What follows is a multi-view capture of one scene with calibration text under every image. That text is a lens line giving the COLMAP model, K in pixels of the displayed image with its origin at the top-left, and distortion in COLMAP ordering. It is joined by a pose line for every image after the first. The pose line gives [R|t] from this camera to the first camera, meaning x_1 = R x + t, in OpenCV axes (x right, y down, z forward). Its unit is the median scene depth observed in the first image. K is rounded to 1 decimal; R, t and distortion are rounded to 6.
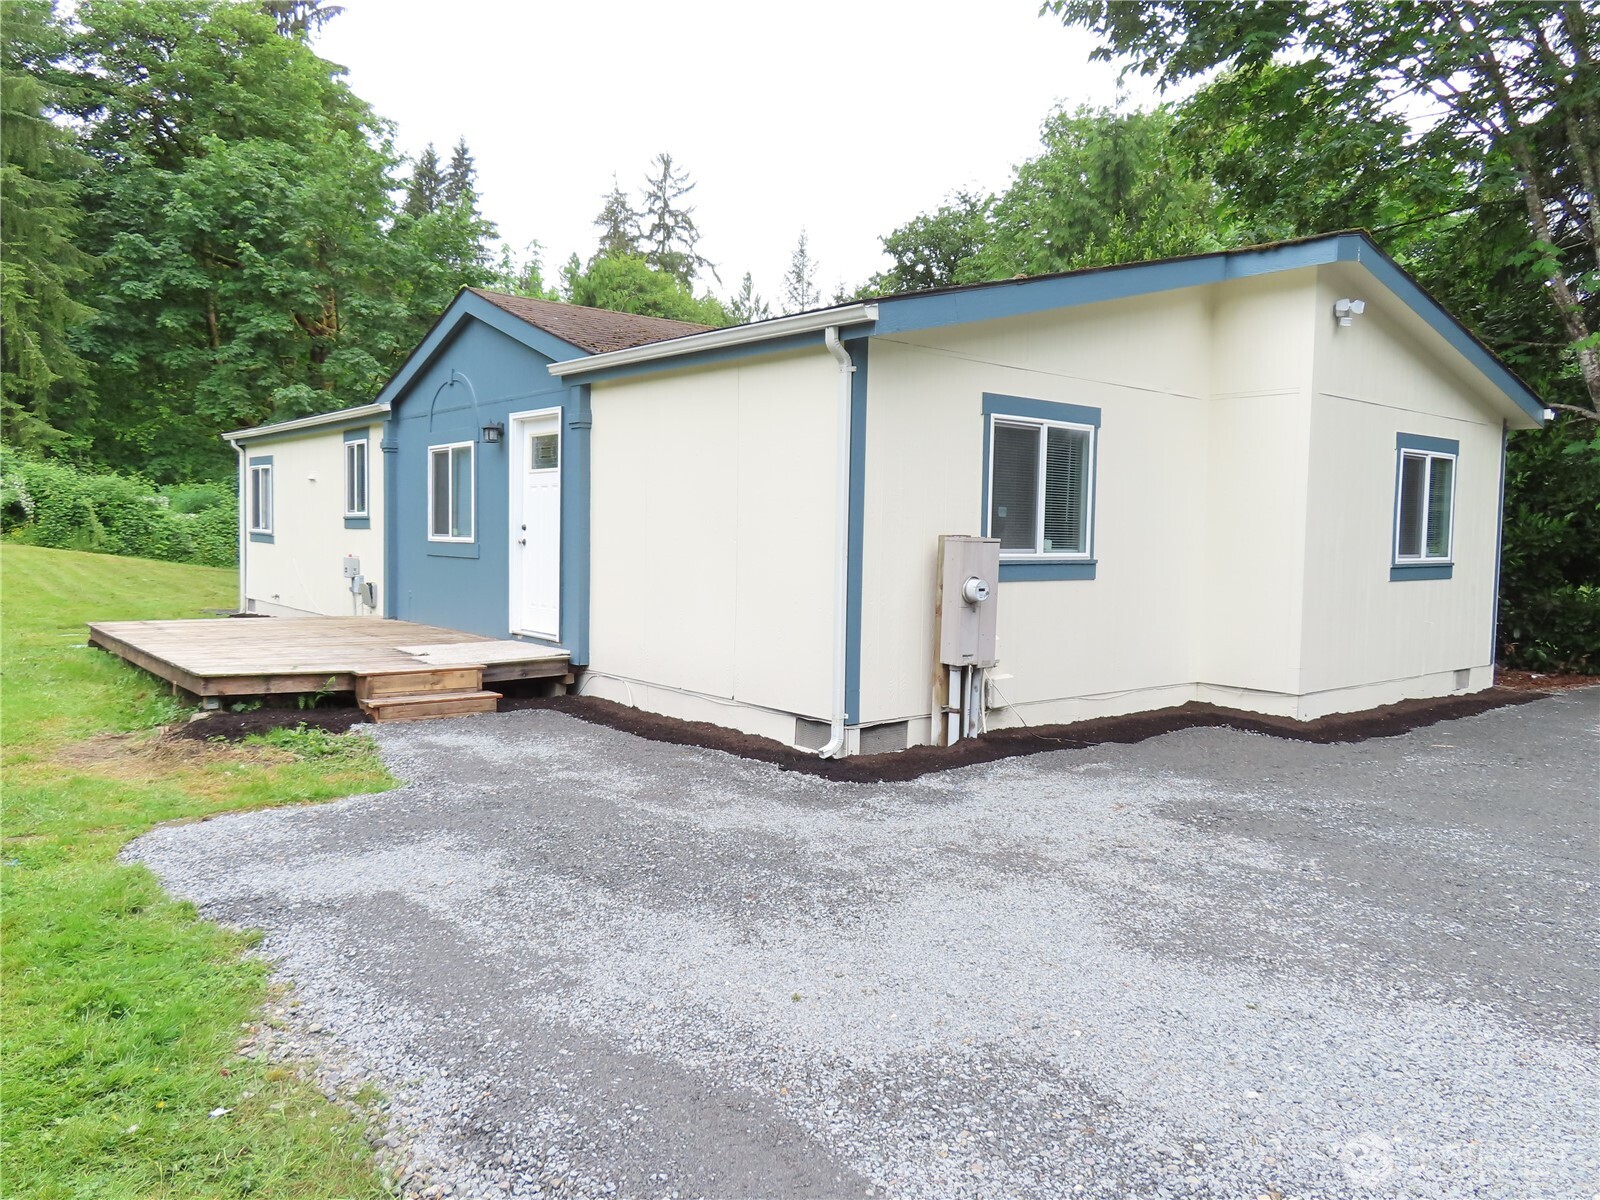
lens RADIAL K [[1148.9, 0, 800.0], [0, 1148.9, 600.0], [0, 0, 1]] dist [-0.018575, 0.014172]
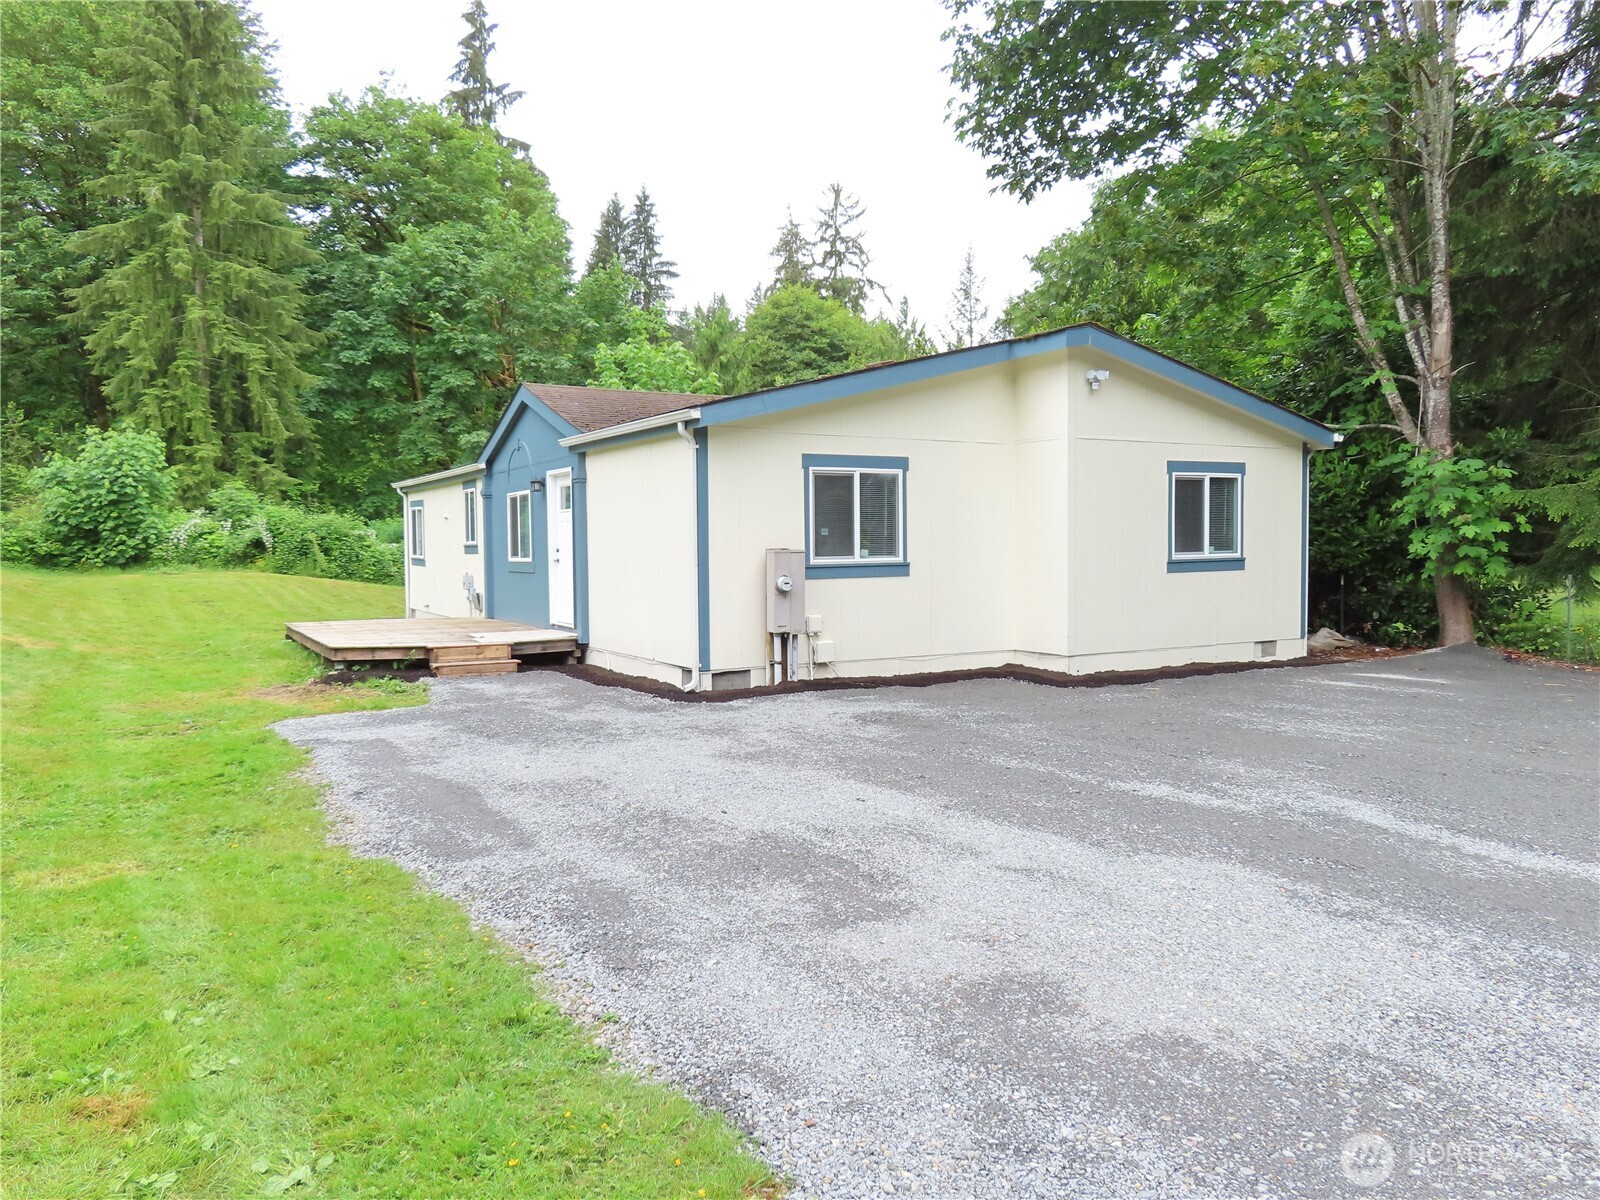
lens RADIAL K [[1145.0, 0, 800.7], [0, 1145.0, 596.2], [0, 0, 1]] dist [-0.010562, 0.005209]
pose [[0.985341, -0.020276, -0.169390, 0.082120], [0.017768, 0.999709, -0.016311, 0.006372], [0.169671, 0.013063, 0.985414, -0.097848]]
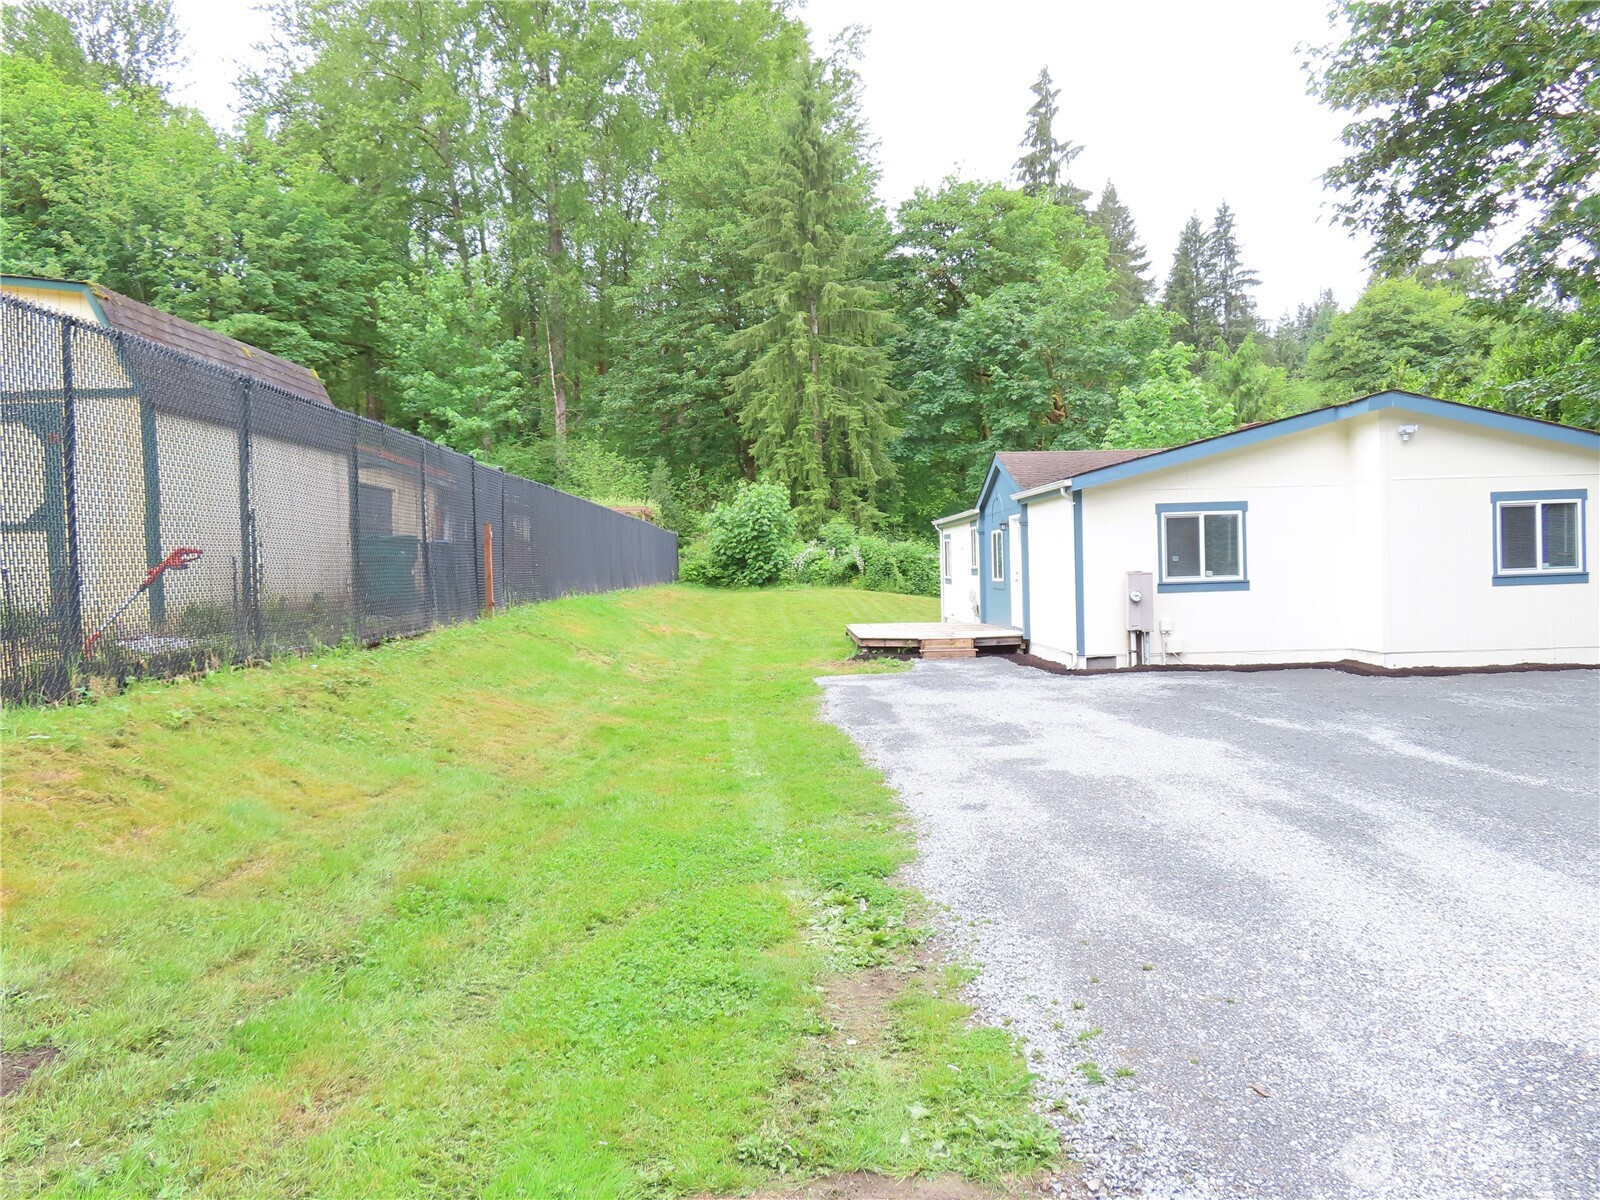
lens RADIAL K [[1145.0, 0, 800.7], [0, 1145.0, 596.2], [0, 0, 1]] dist [-0.010562, 0.005209]
pose [[0.776775, -0.024664, -0.629295, 0.196157], [0.002923, 0.999363, -0.035561, 0.012953], [0.629771, 0.025784, 0.776353, -0.212218]]
